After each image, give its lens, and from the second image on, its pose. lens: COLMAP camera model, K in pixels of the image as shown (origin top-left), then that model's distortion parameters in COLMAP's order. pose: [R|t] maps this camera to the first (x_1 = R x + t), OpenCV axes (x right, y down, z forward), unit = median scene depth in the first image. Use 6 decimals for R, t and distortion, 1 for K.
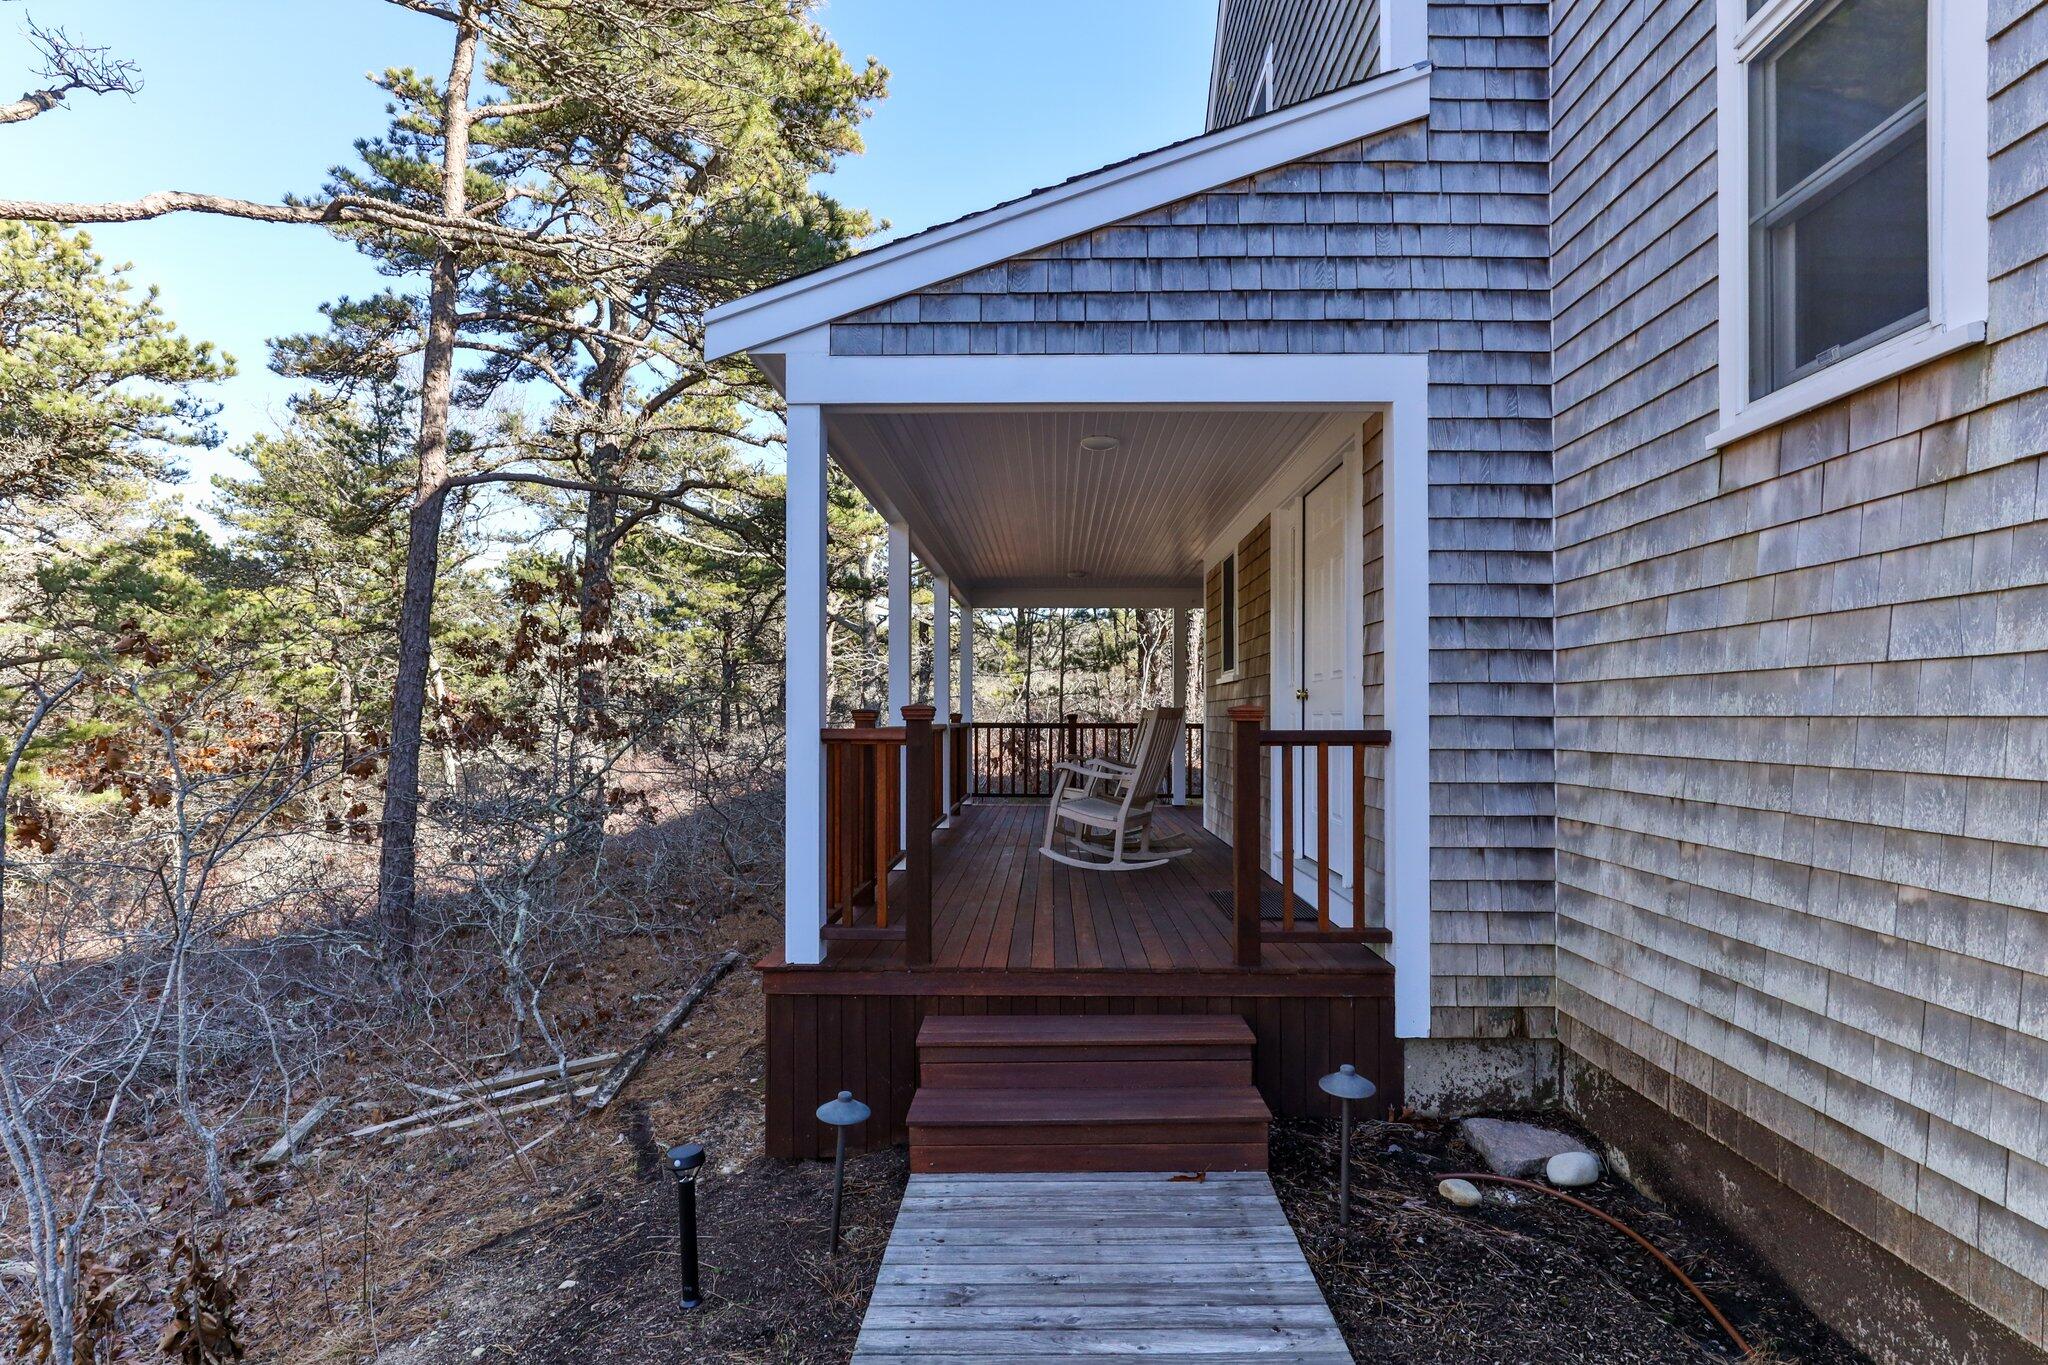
lens RADIAL K [[994.6, 0, 1055.0], [0, 994.6, 679.1], [0, 0, 1]] dist [0.001056, 0.000153]
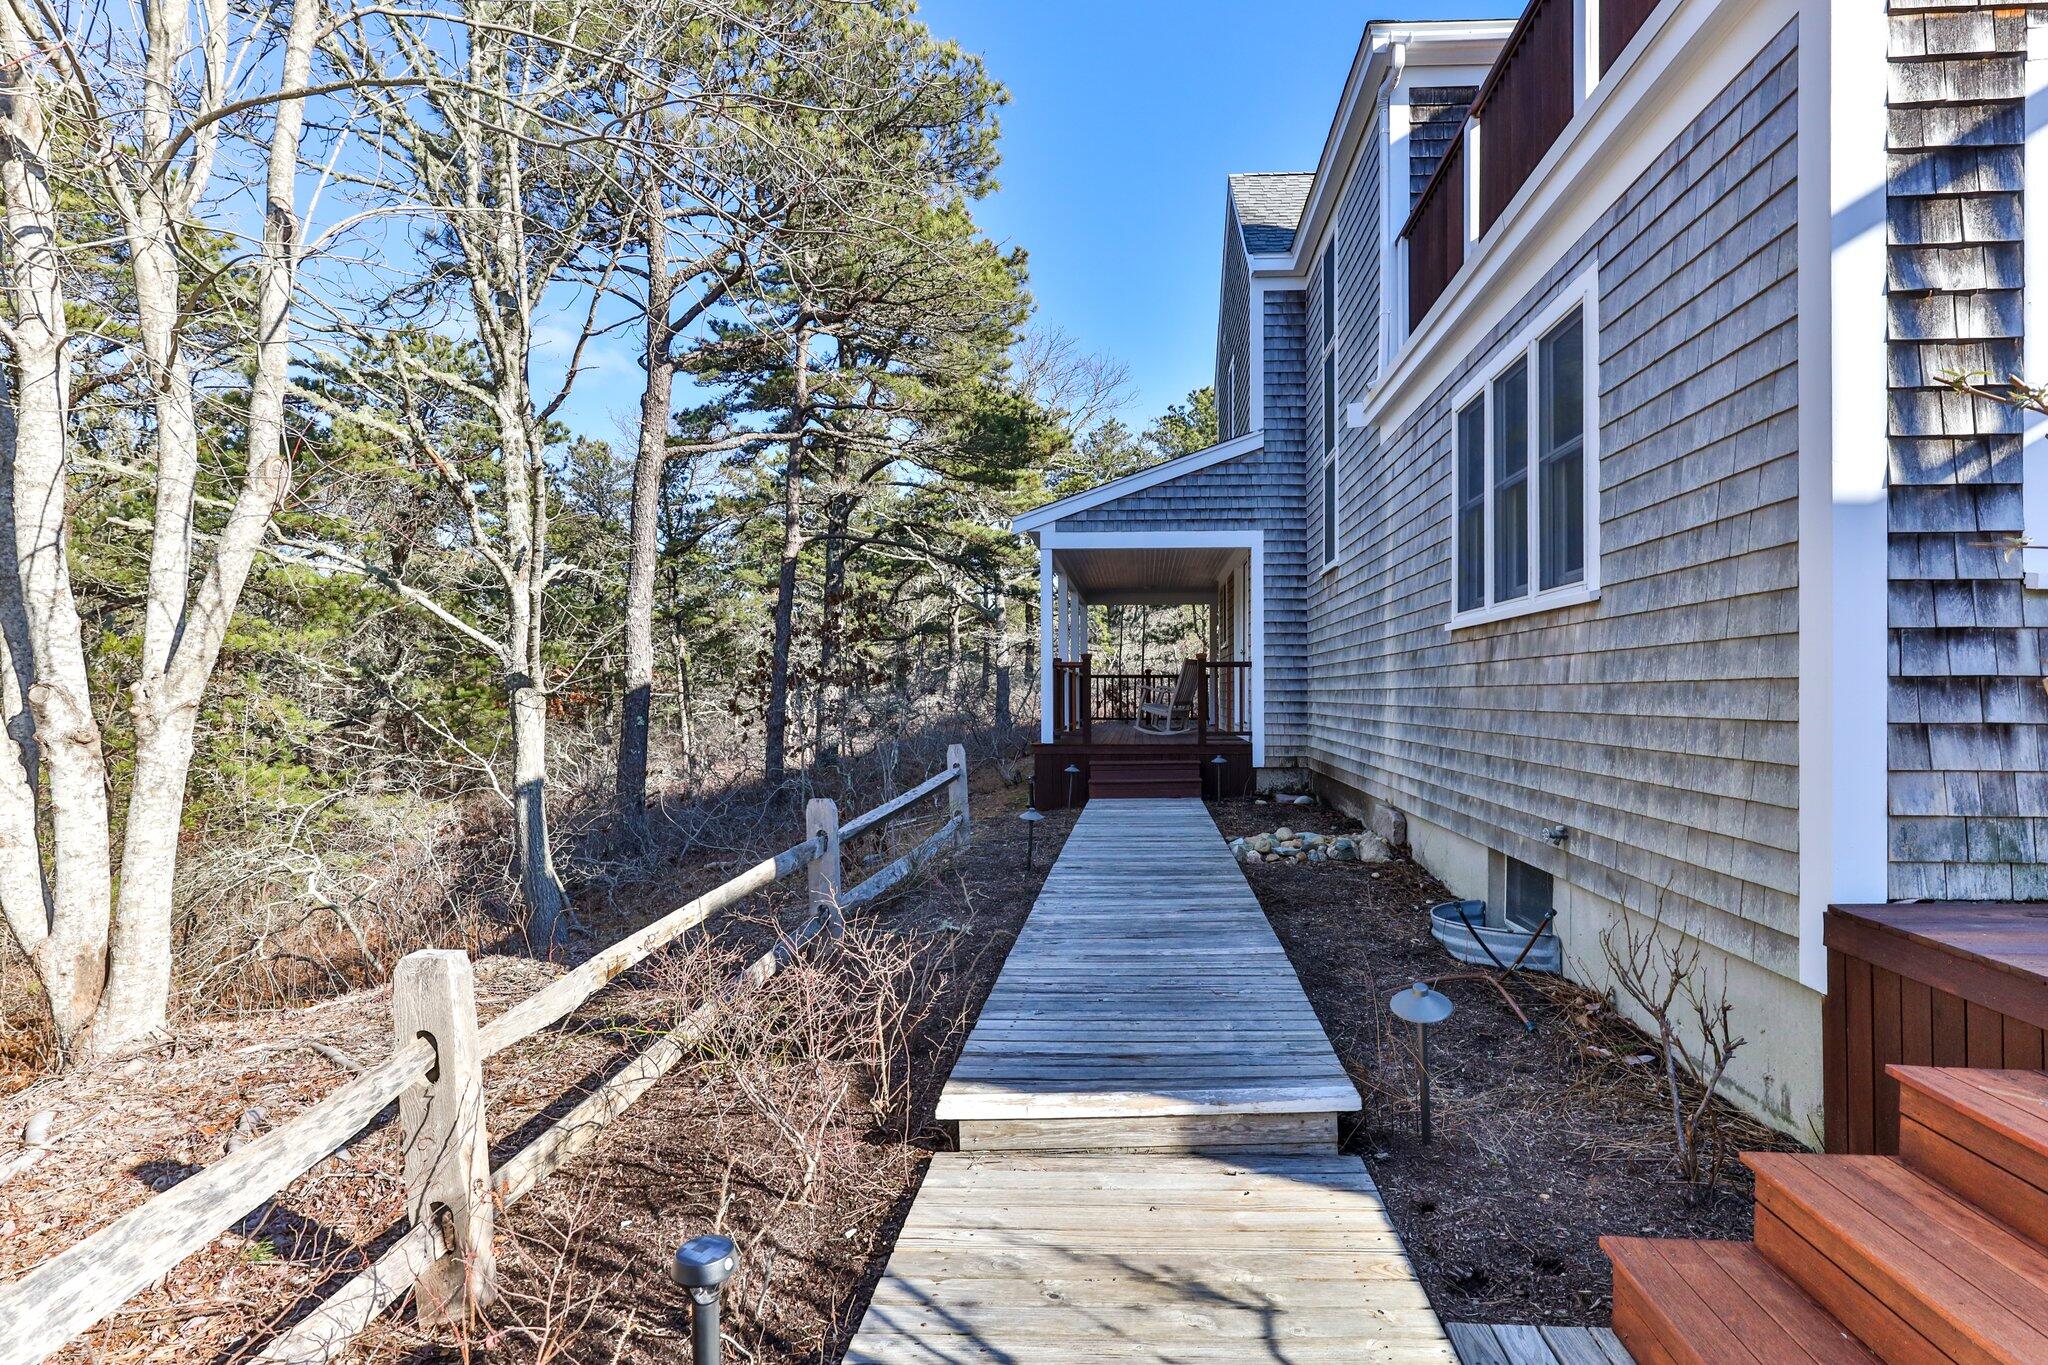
lens RADIAL K [[994.6, 0, 1055.0], [0, 994.6, 679.1], [0, 0, 1]] dist [0.001056, 0.000153]
pose [[0.996040, -0.003040, -0.088850, 0.027454], [0.005284, 0.999673, 0.025032, 0.027698], [0.088744, -0.025403, 0.995730, -1.916577]]
